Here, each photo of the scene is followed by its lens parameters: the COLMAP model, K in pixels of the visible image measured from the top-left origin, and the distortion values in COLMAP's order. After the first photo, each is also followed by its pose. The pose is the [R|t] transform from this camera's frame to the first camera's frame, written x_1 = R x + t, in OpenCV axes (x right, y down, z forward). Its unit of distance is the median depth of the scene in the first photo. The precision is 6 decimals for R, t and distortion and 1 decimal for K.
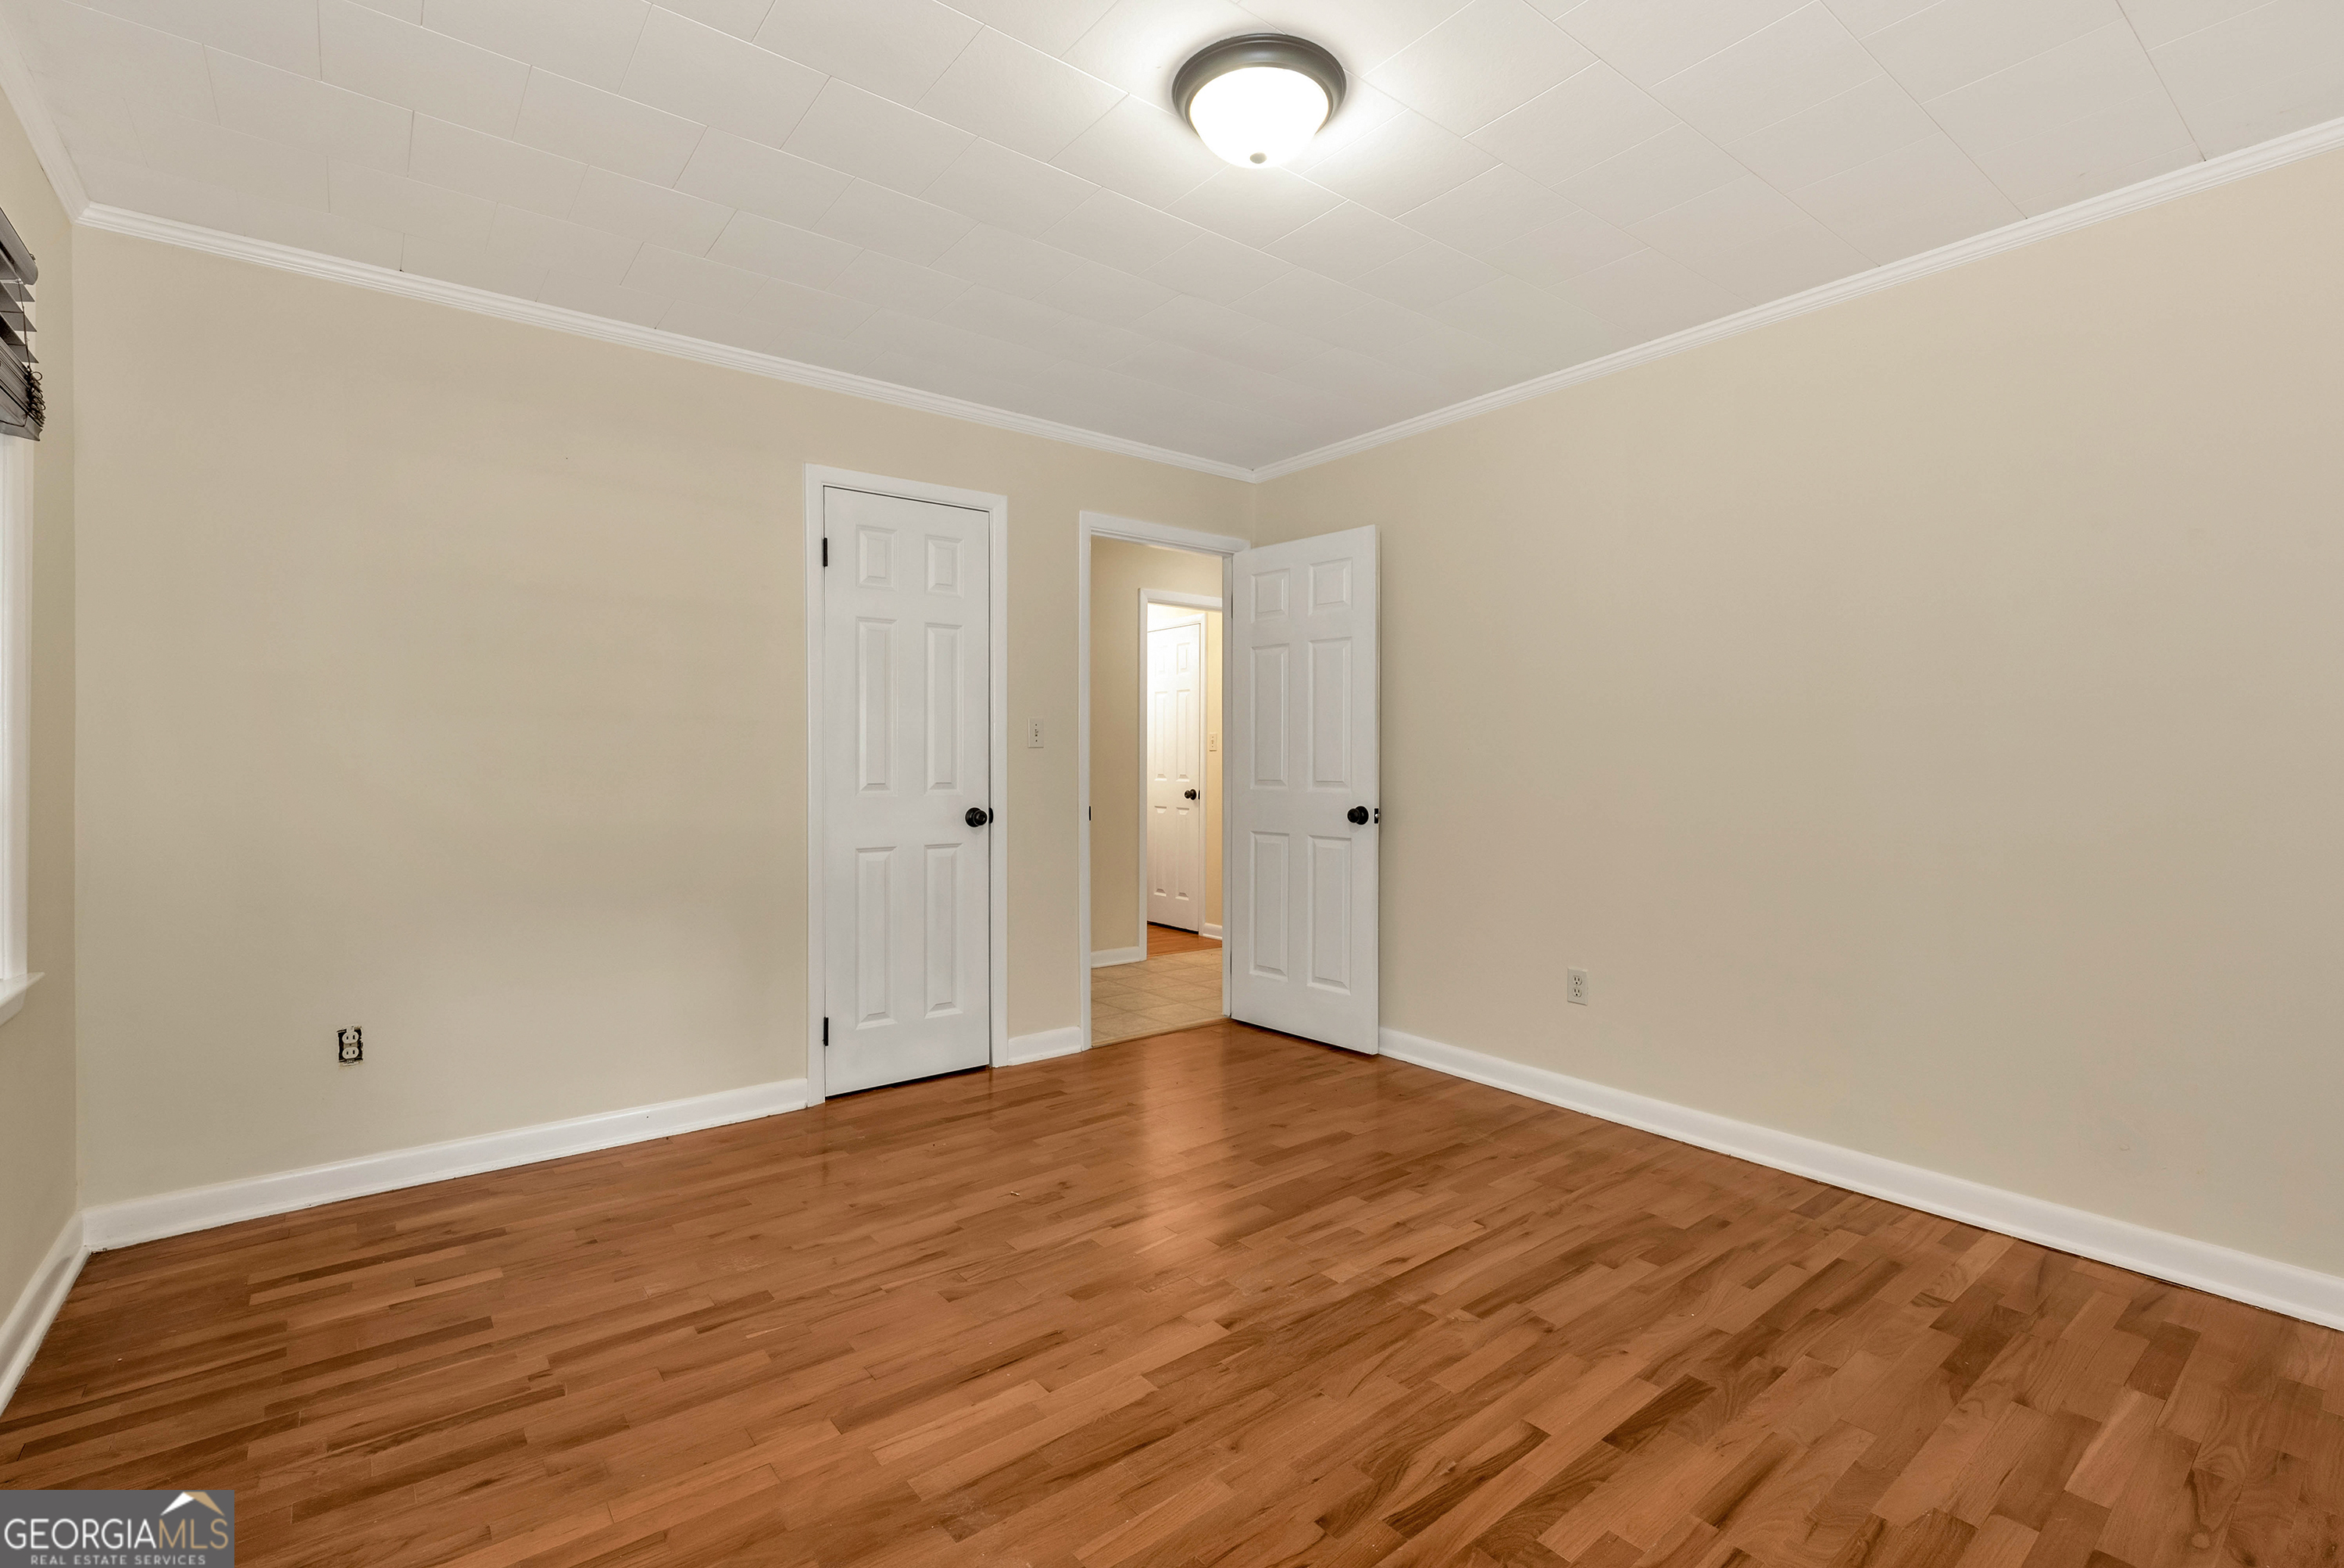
lens RADIAL K [[1057.7, 0, 1172.0], [0, 1057.7, 784.0], [0, 0, 1]] dist [0.000373, 0.000190]
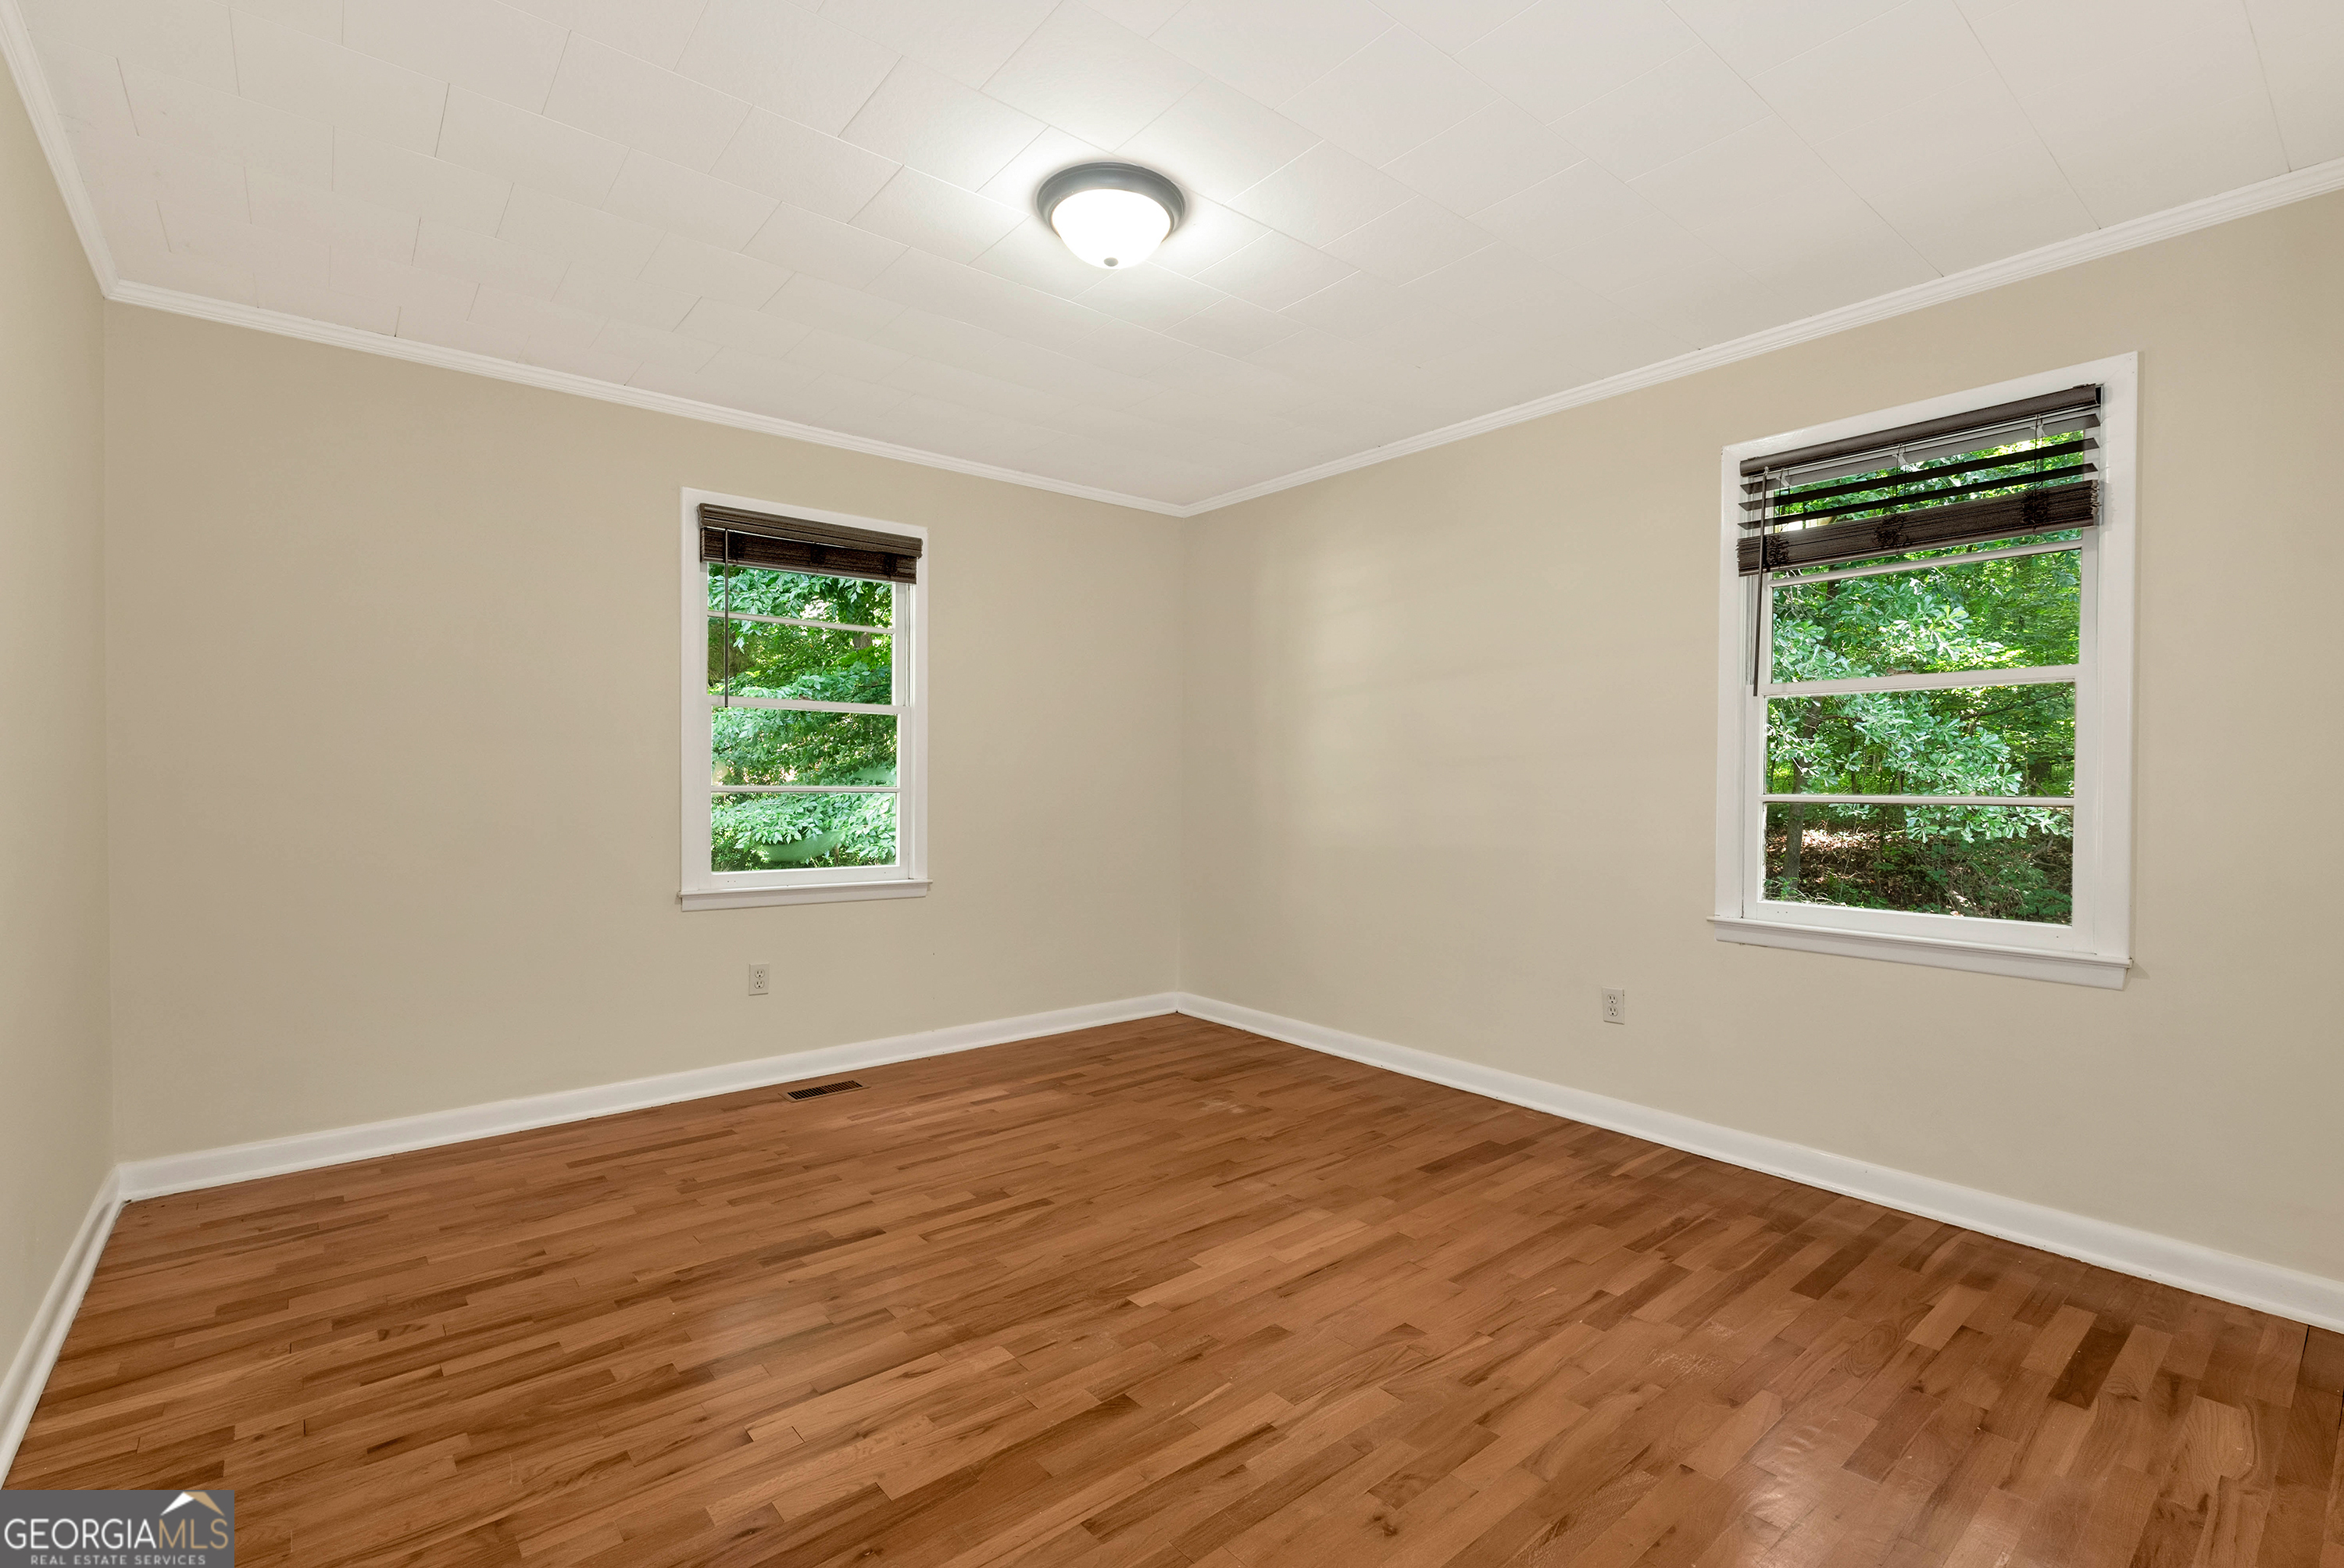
lens RADIAL K [[1057.7, 0, 1172.0], [0, 1057.7, 784.0], [0, 0, 1]] dist [0.000373, 0.000190]
pose [[-0.999655, -0.007305, -0.025224, 0.038605], [-0.007891, 0.999699, 0.023213, -0.038724], [0.025047, 0.023404, -0.999412, 2.012043]]
